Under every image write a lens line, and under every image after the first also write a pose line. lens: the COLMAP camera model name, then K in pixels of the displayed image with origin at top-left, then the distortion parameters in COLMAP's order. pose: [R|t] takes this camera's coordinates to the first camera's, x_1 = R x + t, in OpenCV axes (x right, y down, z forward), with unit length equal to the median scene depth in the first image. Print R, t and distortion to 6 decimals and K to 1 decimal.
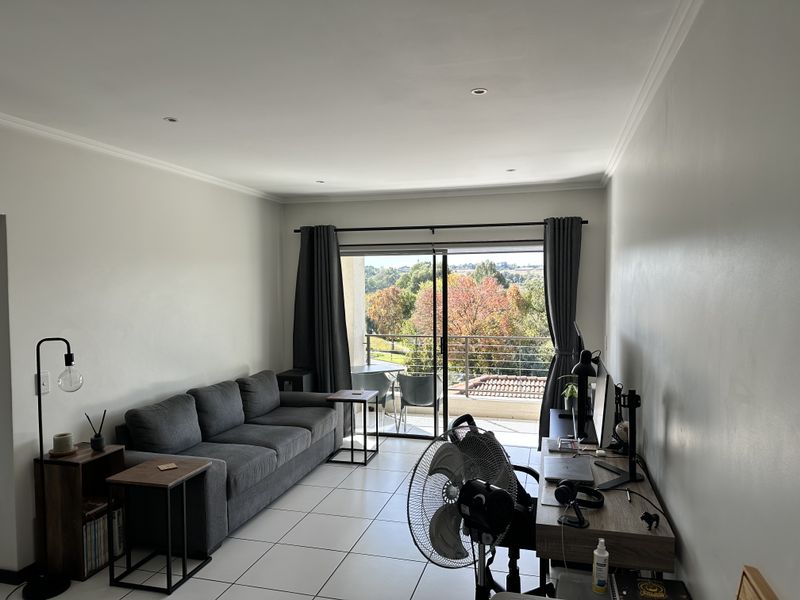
lens RADIAL K [[556.8, 0, 397.8], [0, 556.8, 302.1], [0, 0, 1]] dist [0.121567, -0.201546]
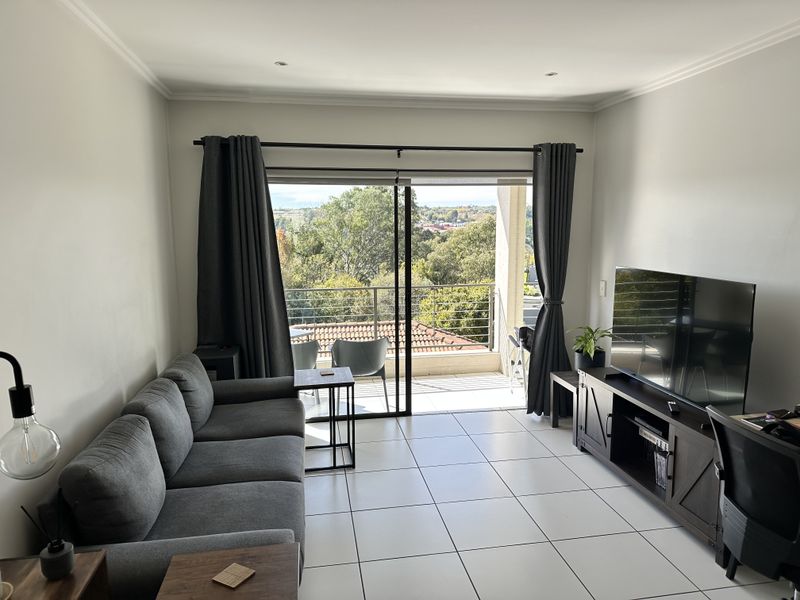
lens RADIAL K [[556.8, 0, 397.8], [0, 556.8, 302.1], [0, 0, 1]] dist [0.121567, -0.201546]
pose [[0.904621, -0.058297, 0.422212, -0.278571], [0.016446, 0.994638, 0.102099, -0.003018], [-0.425900, -0.085417, 0.900729, 0.292314]]
